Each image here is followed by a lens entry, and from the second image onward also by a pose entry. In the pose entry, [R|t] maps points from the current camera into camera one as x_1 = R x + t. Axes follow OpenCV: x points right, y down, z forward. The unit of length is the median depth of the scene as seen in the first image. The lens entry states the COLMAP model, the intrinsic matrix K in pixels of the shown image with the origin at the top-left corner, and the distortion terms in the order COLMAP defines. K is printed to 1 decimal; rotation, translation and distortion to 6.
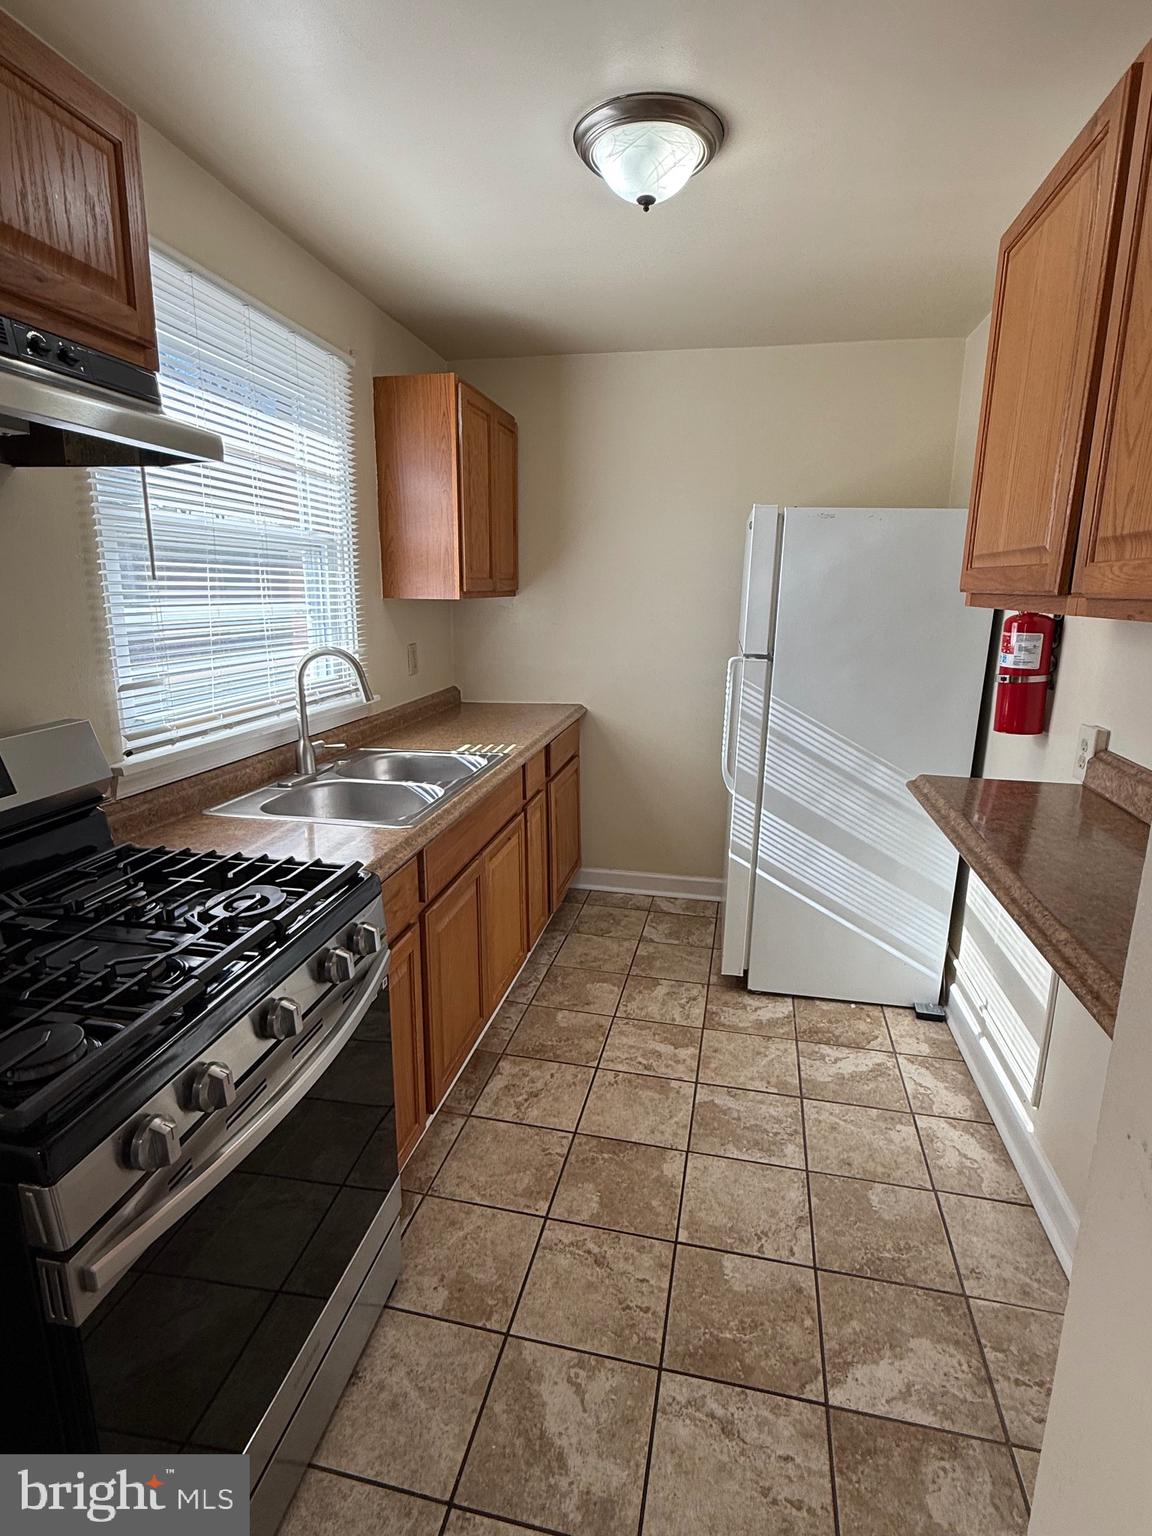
lens RADIAL K [[793.4, 0, 574.2], [0, 793.4, 768.9], [0, 0, 1]] dist [0.006371, -0.001264]
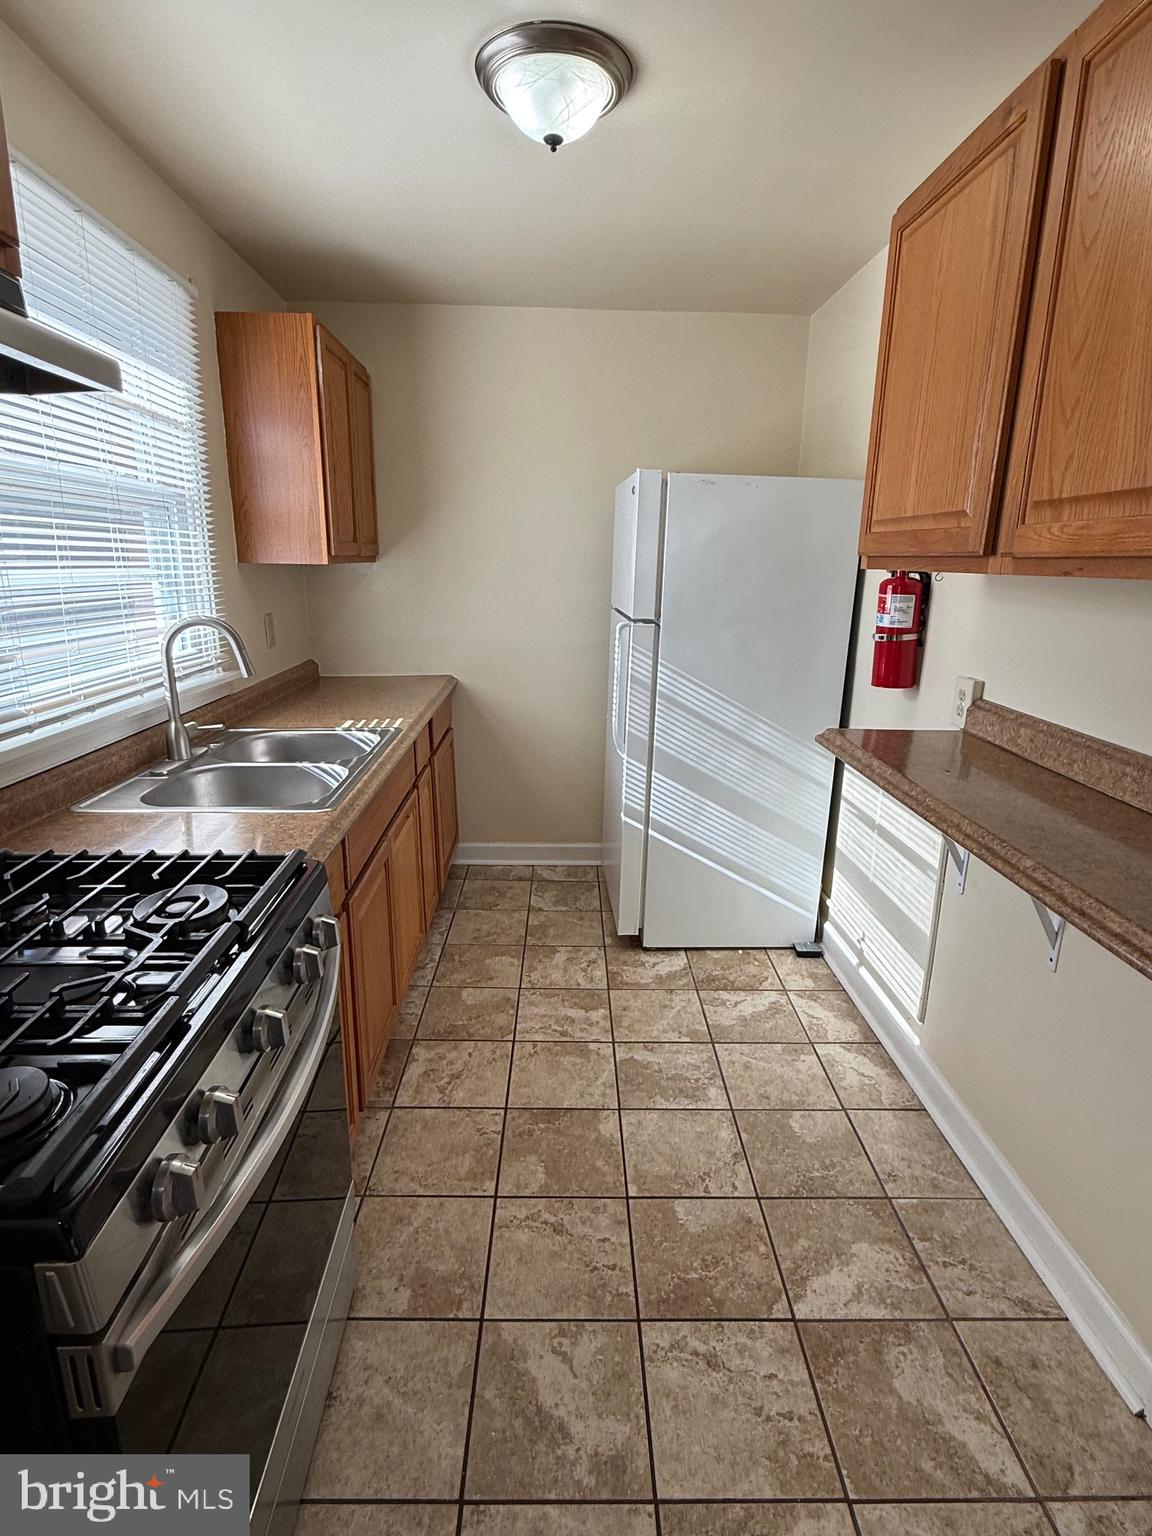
lens RADIAL K [[793.4, 0, 573.1], [0, 793.4, 770.3], [0, 0, 1]] dist [0.006371, -0.001264]
pose [[0.972708, -0.055909, 0.225196, -0.125581], [0.047702, 0.997990, 0.041726, 0.002090], [-0.227076, -0.029845, 0.973420, 0.035786]]
